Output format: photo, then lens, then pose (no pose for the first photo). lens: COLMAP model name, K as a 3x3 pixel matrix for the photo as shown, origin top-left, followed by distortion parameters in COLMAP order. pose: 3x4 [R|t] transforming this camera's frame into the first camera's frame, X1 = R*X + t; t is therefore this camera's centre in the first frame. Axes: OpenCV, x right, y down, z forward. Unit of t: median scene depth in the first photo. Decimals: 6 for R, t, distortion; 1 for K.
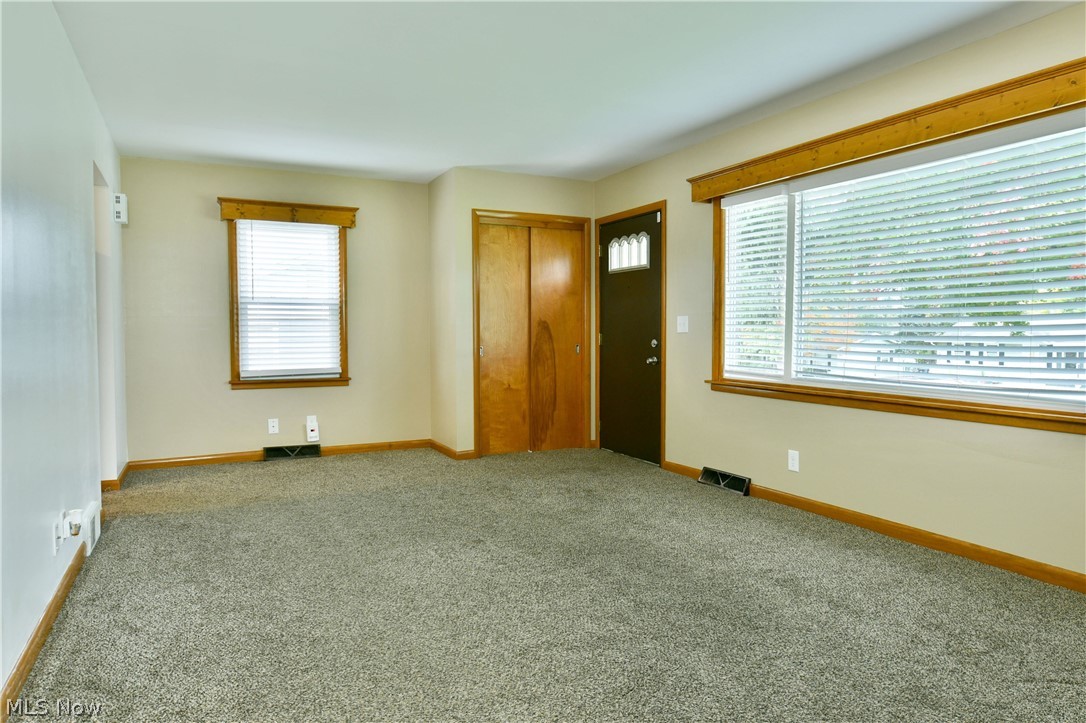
lens RADIAL K [[696.8, 0, 543.0], [0, 696.8, 361.5], [0, 0, 1]] dist [-0.001494, -0.000452]
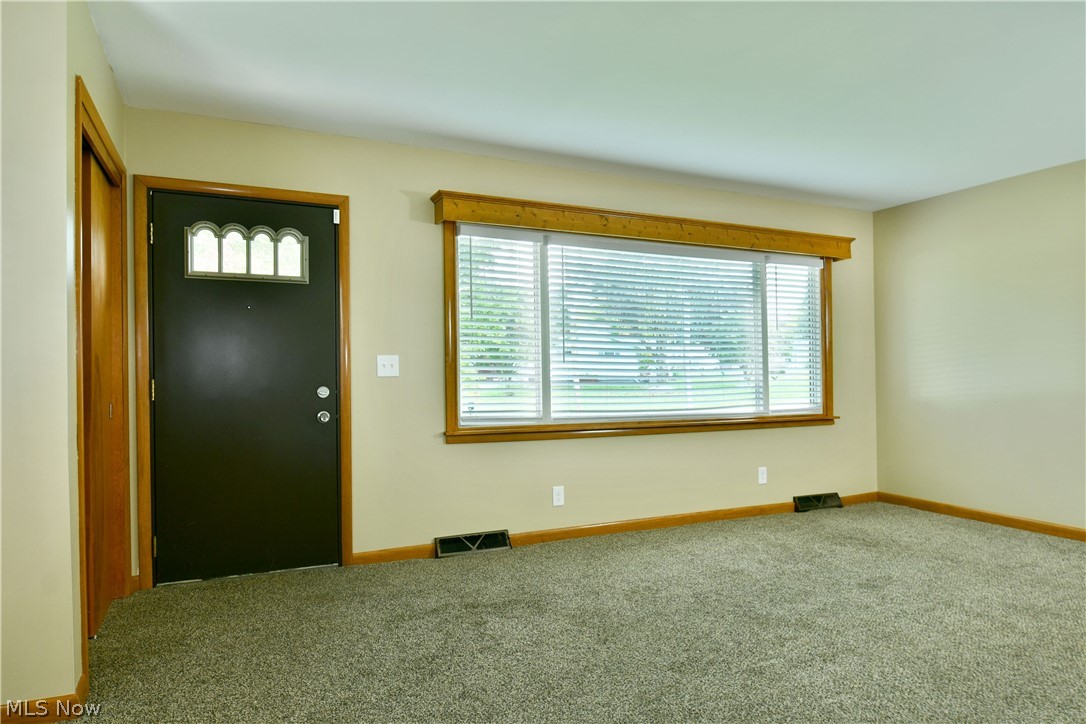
lens RADIAL K [[670.2, 0, 543.0], [0, 670.2, 362.0], [0, 0, 1]] dist [-0.006248, -0.004764]
pose [[0.020633, 0.008627, 0.999750, -0.485645], [0.045211, 0.998932, -0.009553, -0.038424], [-0.998764, 0.045396, 0.020221, 0.730939]]
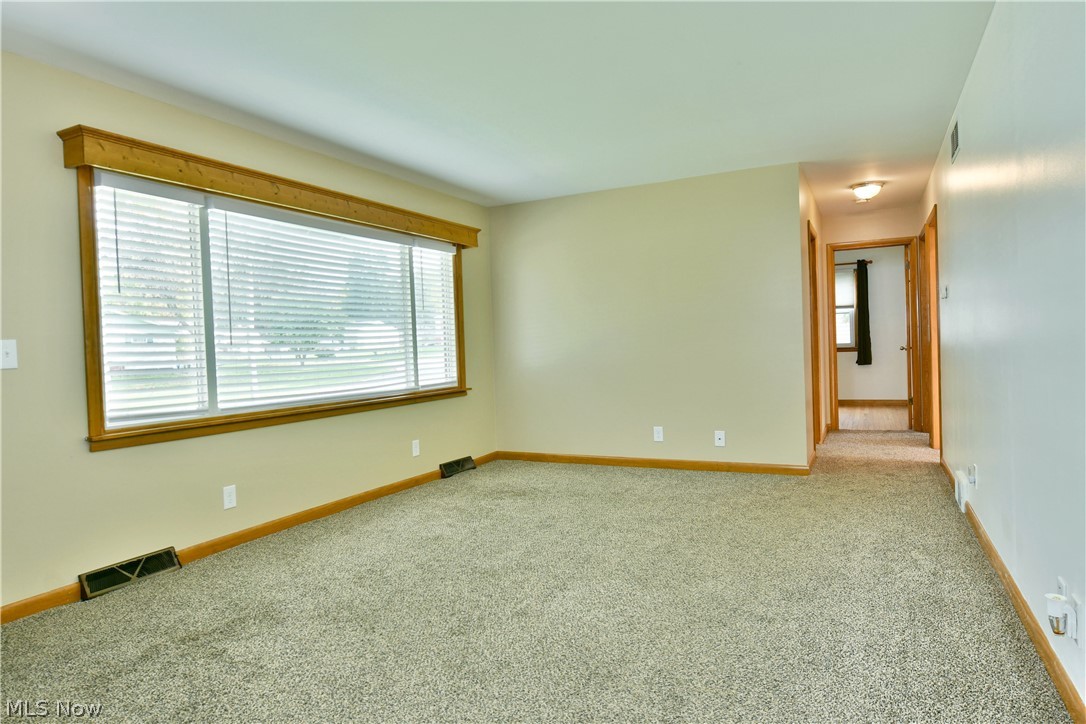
lens RADIAL K [[670.2, 0, 544.2], [0, 670.2, 349.6], [0, 0, 1]] dist [-0.003864, -0.003739]
pose [[-0.604662, 0.009787, 0.796422, -0.445872], [0.065052, 0.997191, 0.037135, -0.043758], [-0.793821, 0.074263, -0.603600, 0.876947]]
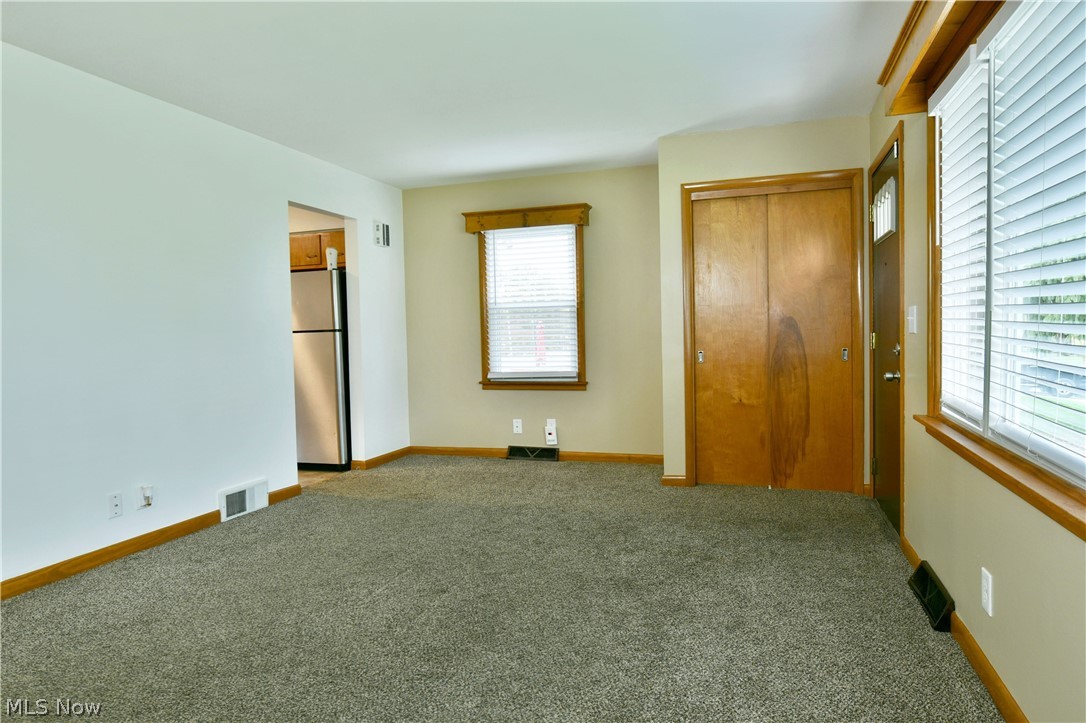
lens RADIAL K [[670.2, 0, 543.0], [0, 670.2, 361.5], [0, 0, 1]] dist [-0.006248, -0.004764]
pose [[0.708887, 0.018434, -0.705081, 0.342289], [-0.011444, 0.999827, 0.014635, -0.018706], [0.705229, -0.002305, 0.708975, 0.319069]]
